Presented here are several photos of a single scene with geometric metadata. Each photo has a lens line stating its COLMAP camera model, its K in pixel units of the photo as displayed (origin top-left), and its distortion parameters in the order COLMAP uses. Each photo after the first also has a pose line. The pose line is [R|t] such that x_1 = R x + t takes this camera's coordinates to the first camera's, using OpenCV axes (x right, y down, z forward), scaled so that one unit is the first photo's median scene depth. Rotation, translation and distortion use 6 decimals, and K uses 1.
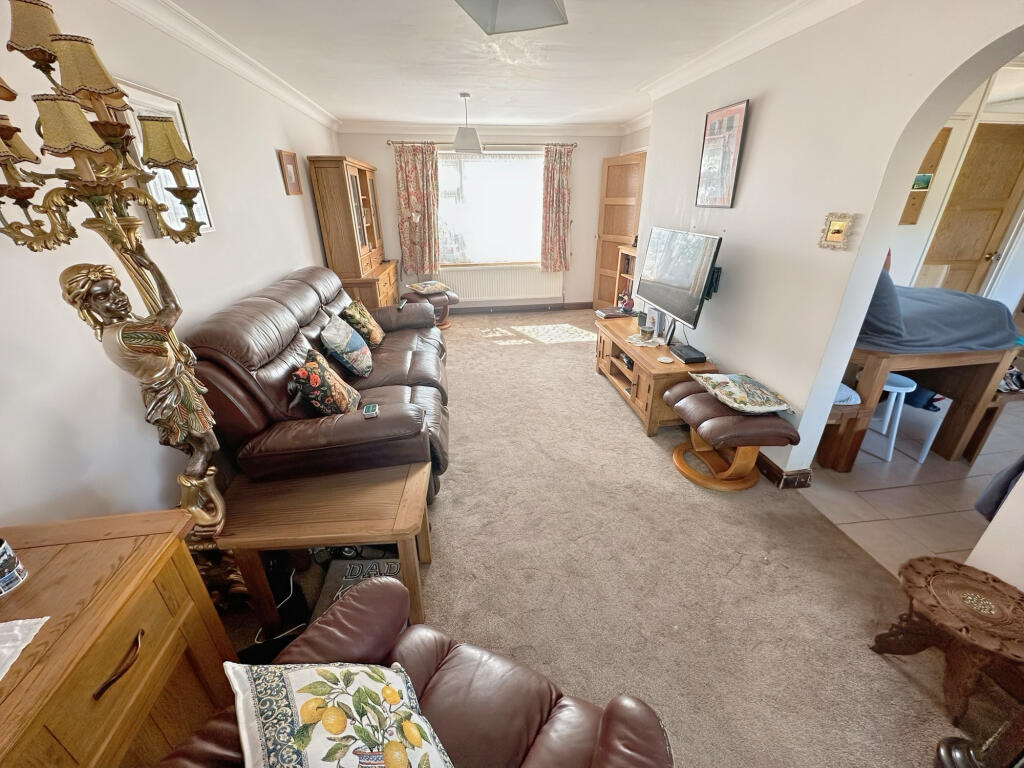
lens RADIAL K [[408.5, 0, 514.6], [0, 408.5, 385.5], [0, 0, 1]] dist [-0.000338, 0.000100]
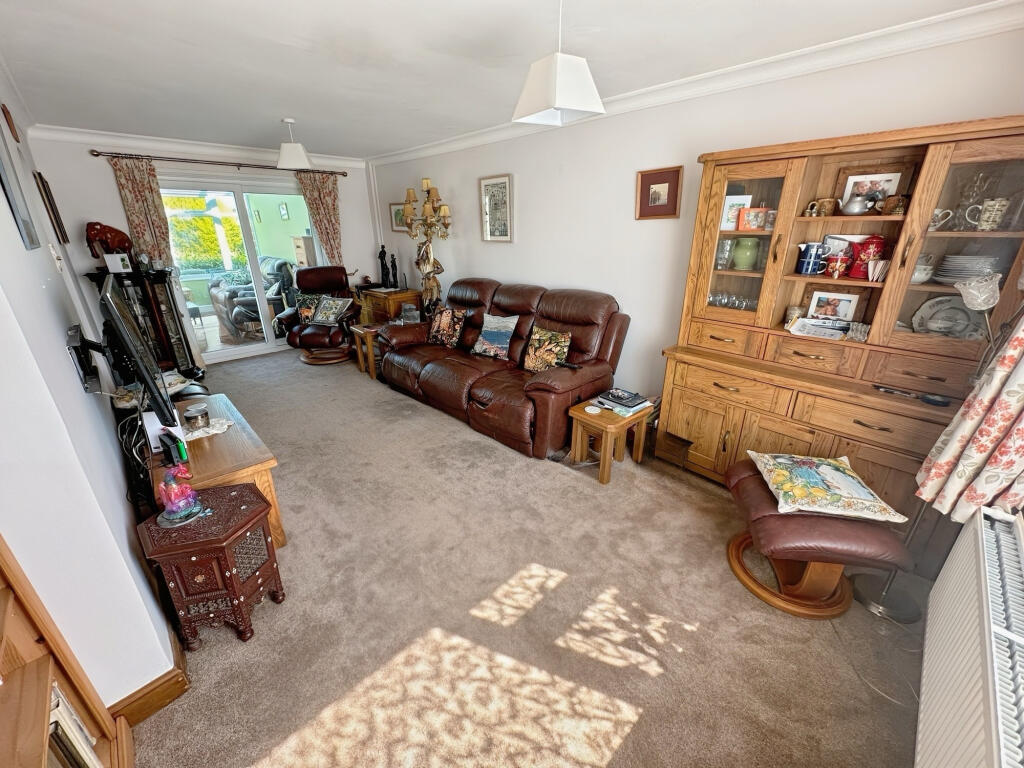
lens RADIAL K [[408.5, 0, 513.1], [0, 408.5, 386.8], [0, 0, 1]] dist [-0.000338, 0.000100]
pose [[-0.807809, 0.218285, -0.547536, 0.168931], [-0.242843, 0.723159, 0.646581, -0.488860], [0.537095, 0.655280, -0.531166, 1.065310]]
